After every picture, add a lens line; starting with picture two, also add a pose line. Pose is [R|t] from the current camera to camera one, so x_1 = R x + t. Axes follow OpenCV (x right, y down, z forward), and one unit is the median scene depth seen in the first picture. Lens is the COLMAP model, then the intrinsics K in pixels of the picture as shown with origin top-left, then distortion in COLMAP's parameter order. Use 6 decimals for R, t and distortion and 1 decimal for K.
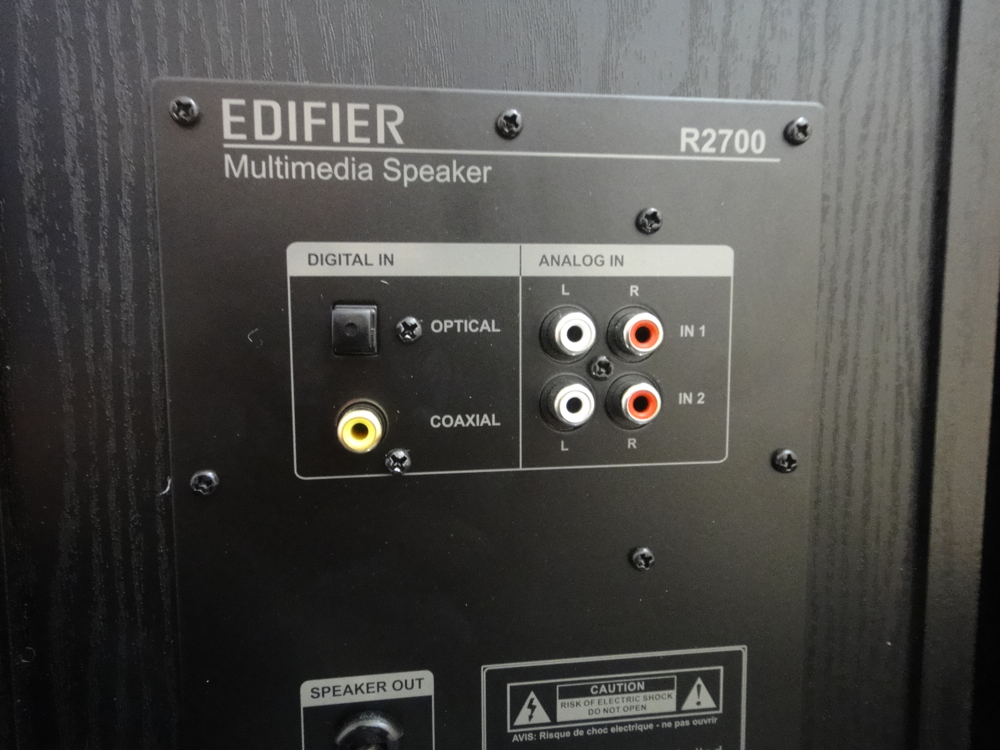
lens RADIAL K [[724.1, 0, 504.2], [0, 724.1, 371.9], [0, 0, 1]] dist [0.009619, 0.004529]
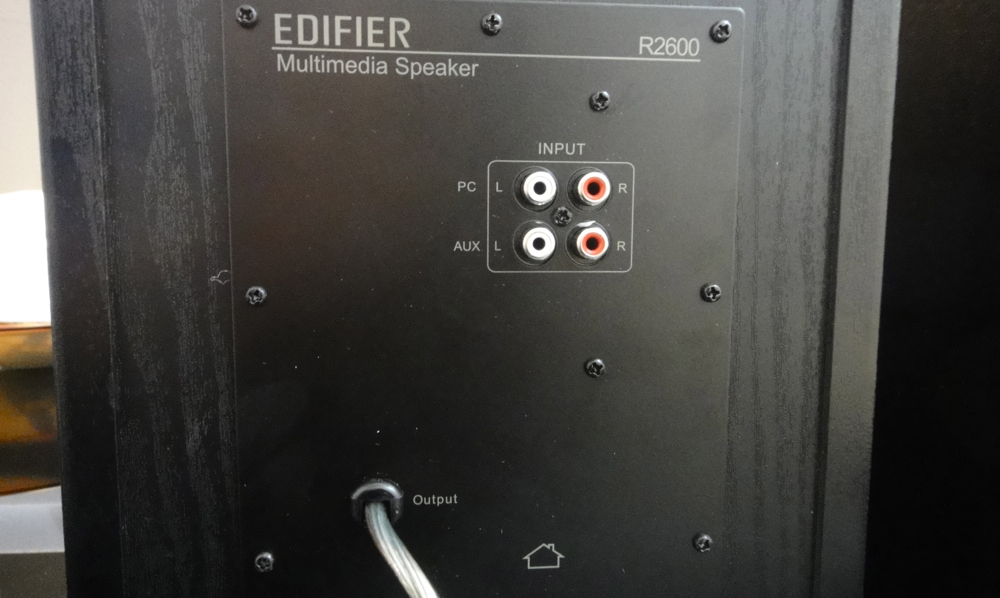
lens RADIAL K [[1369.0, 0, 497.6], [0, 1369.0, 300.2], [0, 0, 1]] dist [0.045247, 0.000000]
pose [[0.999385, 0.006398, -0.034491, 0.104900], [-0.011068, 0.990513, -0.136971, 0.474064], [0.033288, 0.137268, 0.989974, -1.378601]]
